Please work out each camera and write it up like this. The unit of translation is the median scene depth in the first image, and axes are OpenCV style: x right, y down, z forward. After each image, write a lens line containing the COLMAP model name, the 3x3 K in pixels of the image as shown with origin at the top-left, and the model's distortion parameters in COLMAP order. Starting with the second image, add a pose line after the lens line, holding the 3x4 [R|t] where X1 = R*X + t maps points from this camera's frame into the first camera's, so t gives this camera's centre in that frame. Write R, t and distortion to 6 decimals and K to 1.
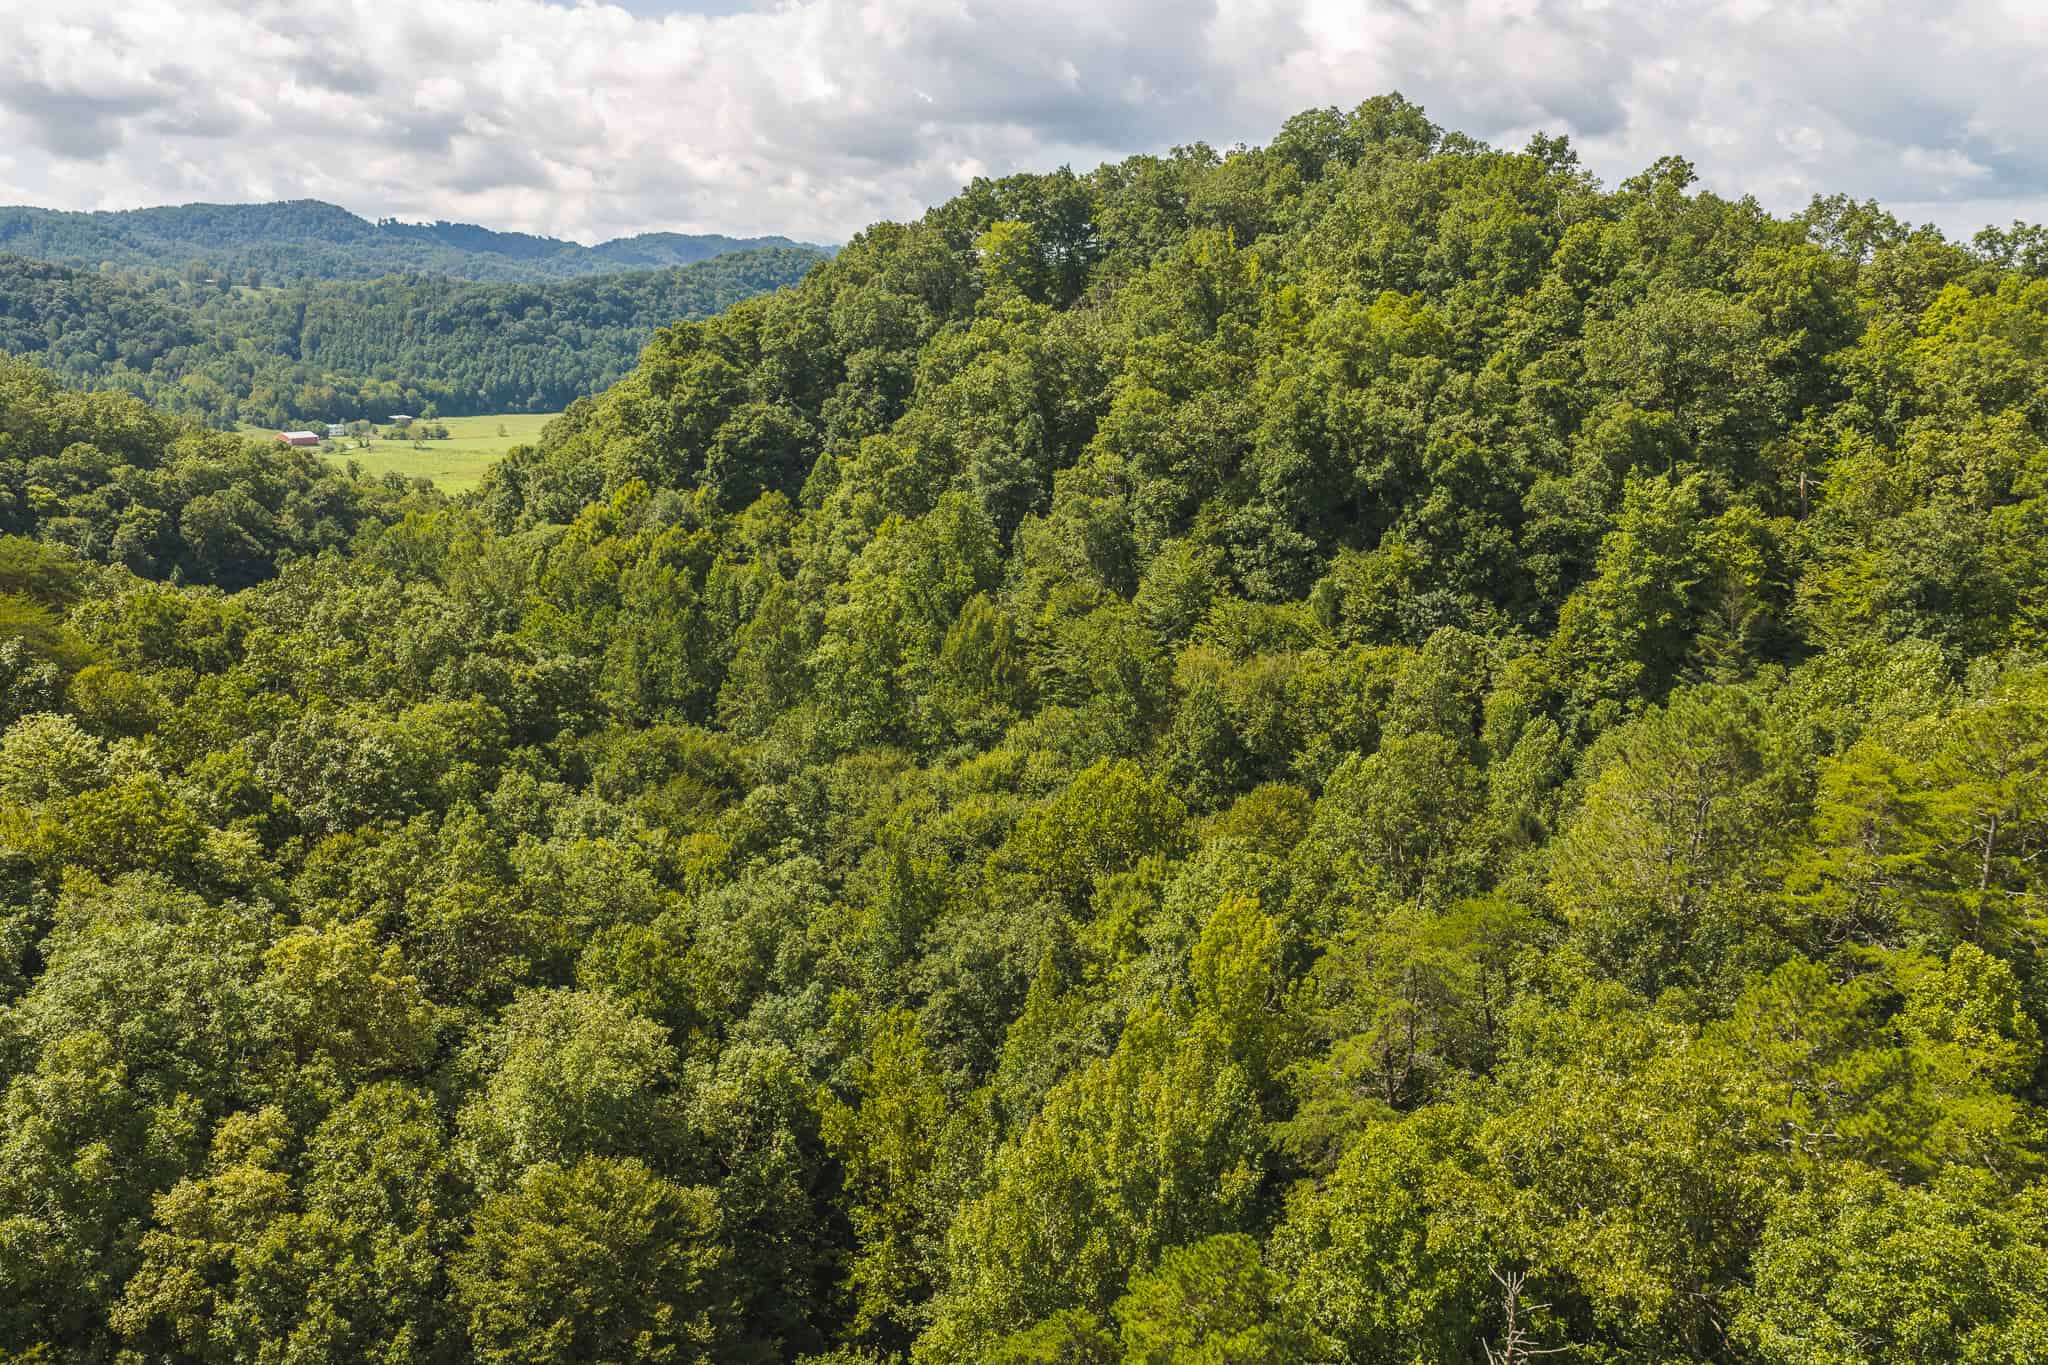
lens RADIAL K [[1695.6, 0, 1024.0], [0, 1695.6, 682.5], [0, 0, 1]] dist [0.003124, -0.005415]
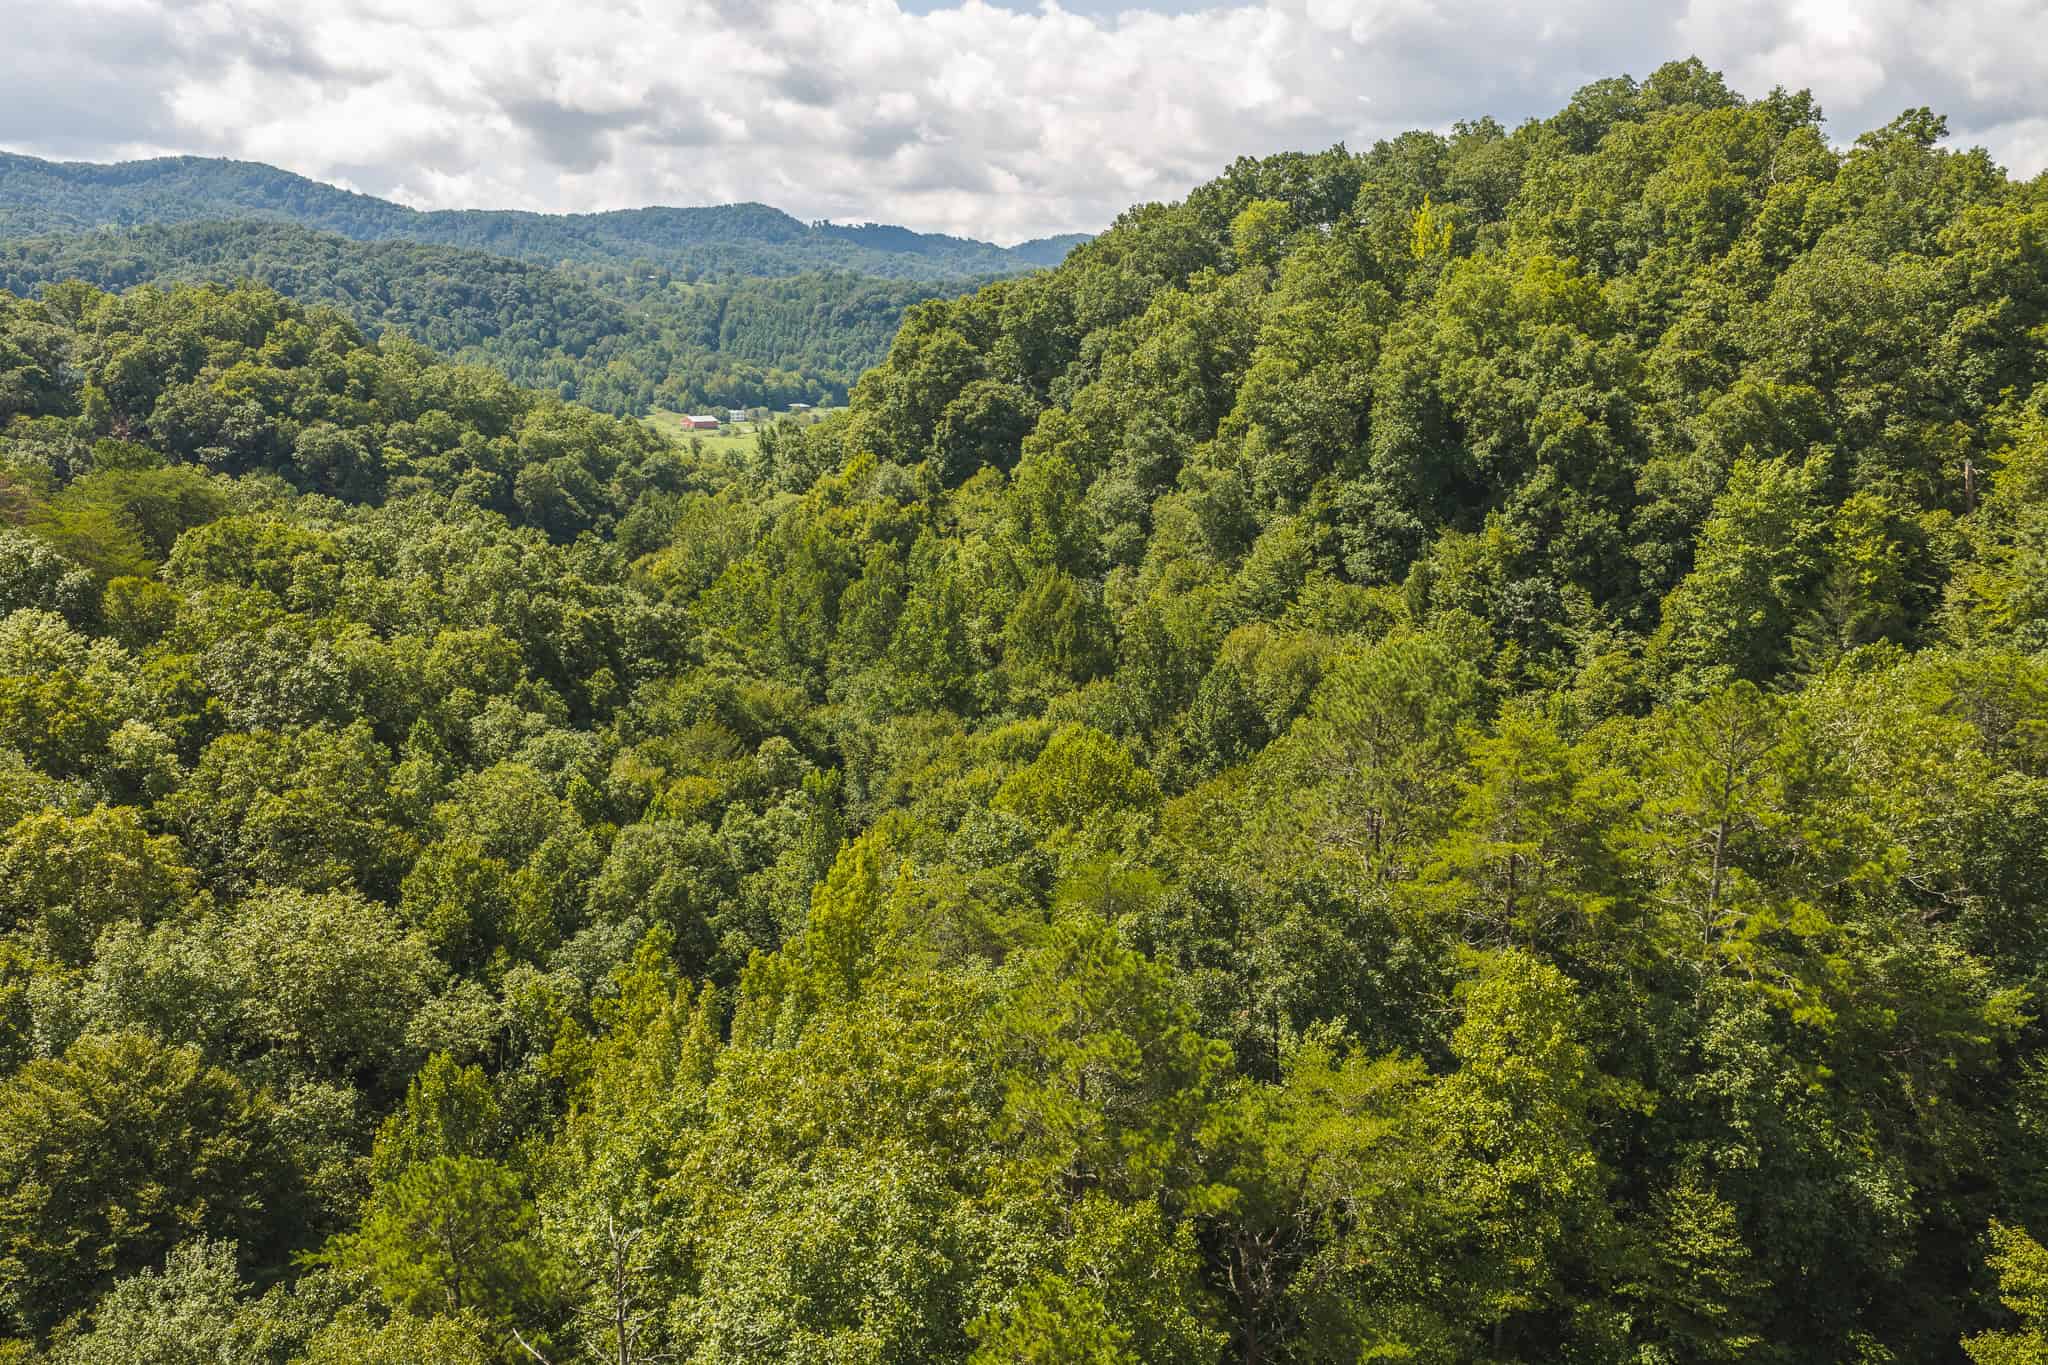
lens RADIAL K [[1690.7, 0, 1034.0], [0, 1690.7, 693.1], [0, 0, 1]] dist [-0.000381, -0.001246]
pose [[0.972802, 0.061599, -0.223299, 0.152738], [-0.060551, 0.998098, 0.011544, 0.010647], [0.223585, 0.002290, 0.974682, 0.043422]]
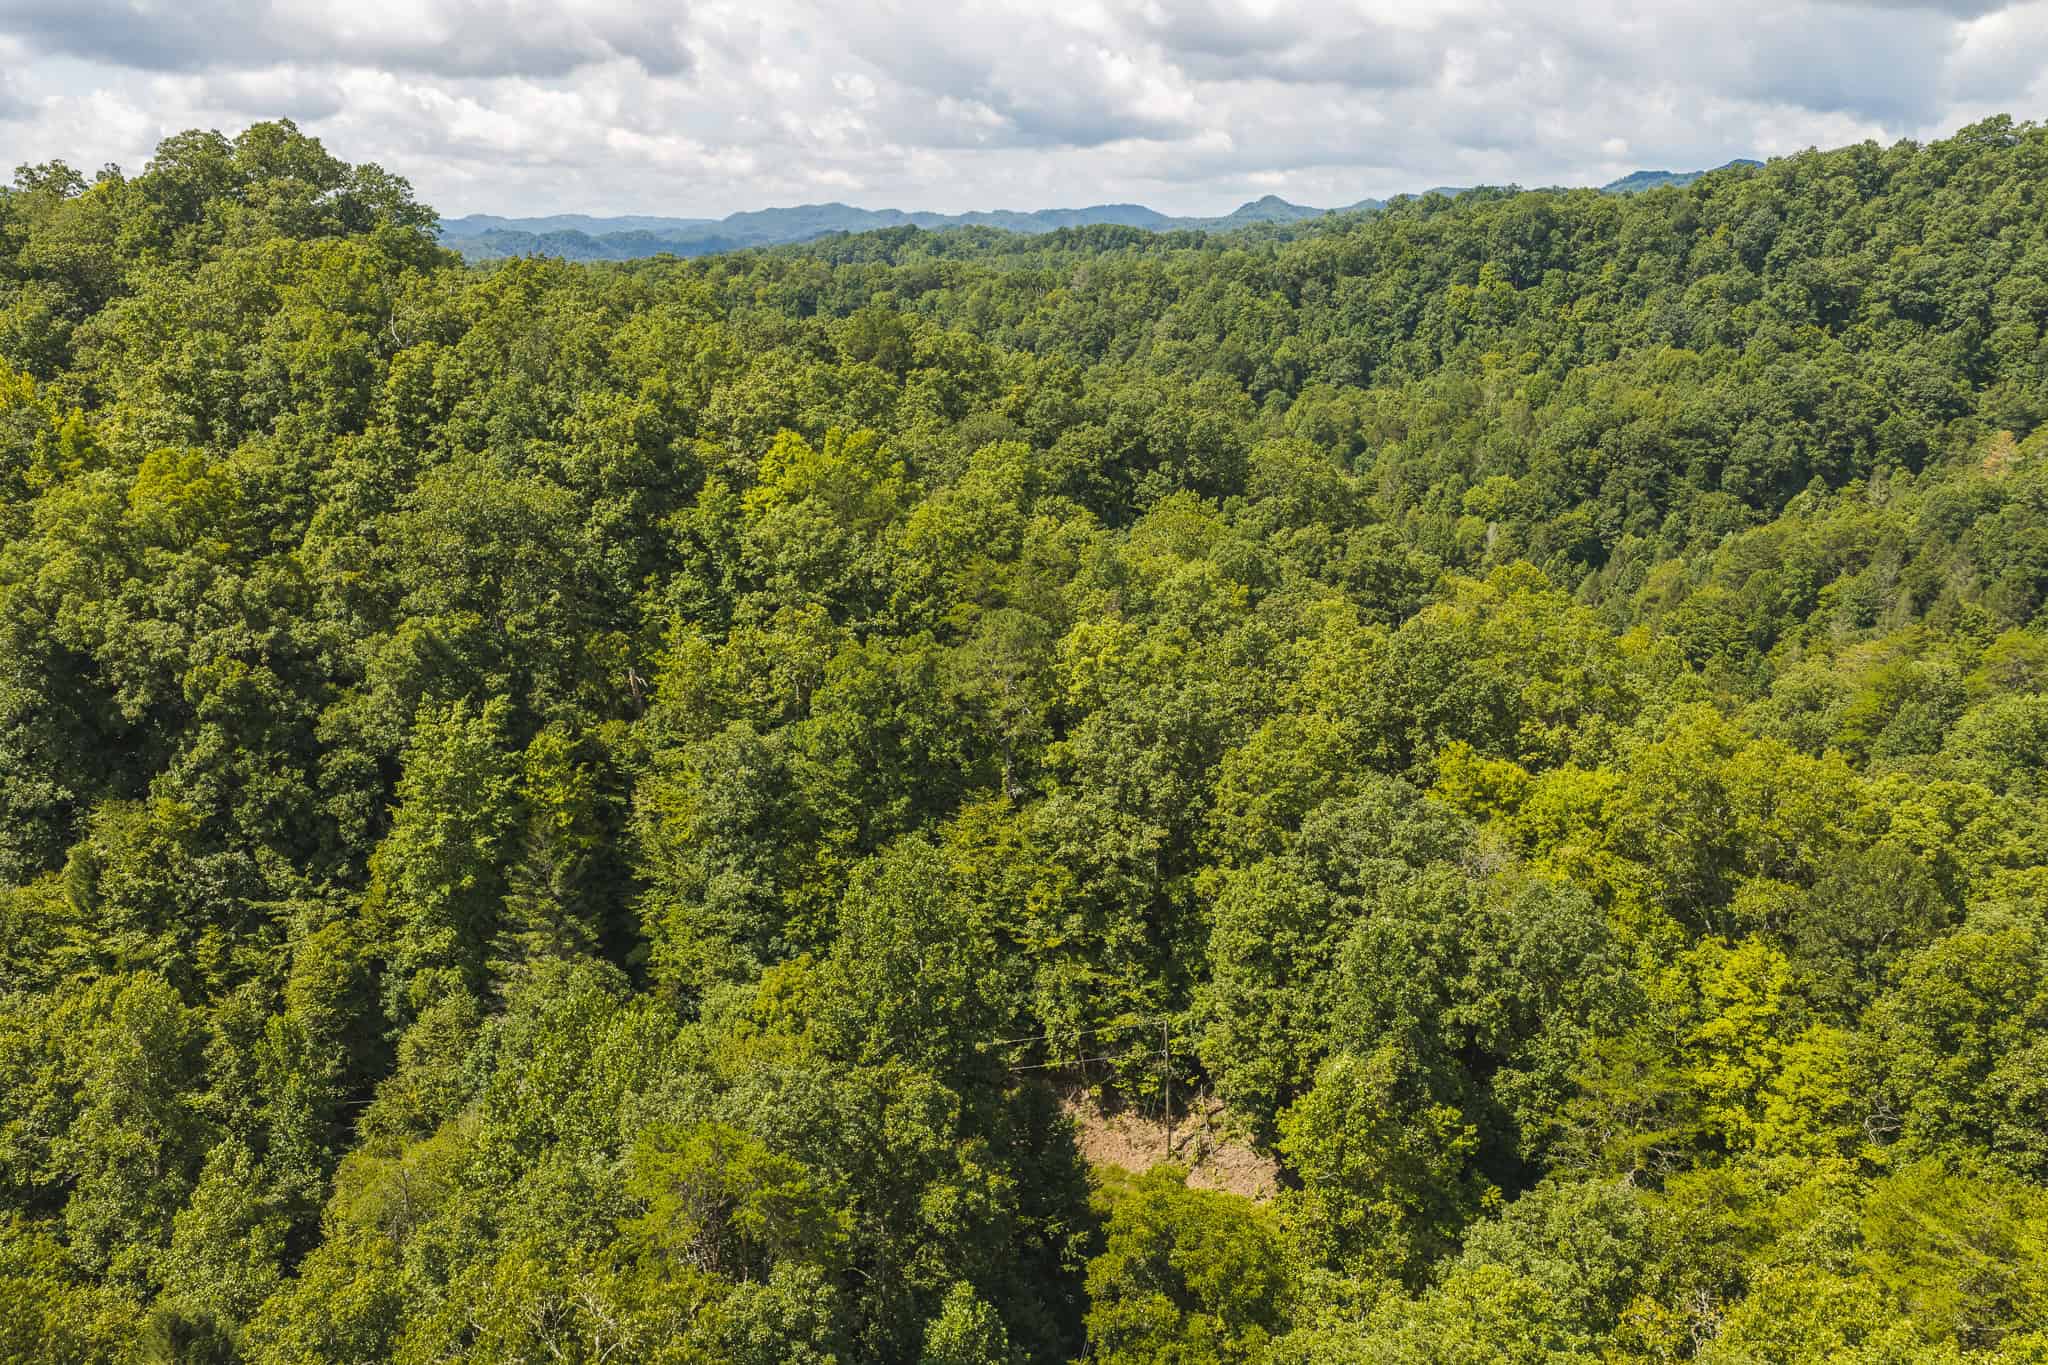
lens RADIAL K [[1690.7, 0, 1034.0], [0, 1690.7, 693.1], [0, 0, 1]] dist [-0.000381, -0.001246]
pose [[0.872590, -0.123640, 0.472546, 0.169271], [0.103426, 0.992266, 0.068638, -0.117273], [-0.477377, -0.011019, 0.878629, 0.076641]]
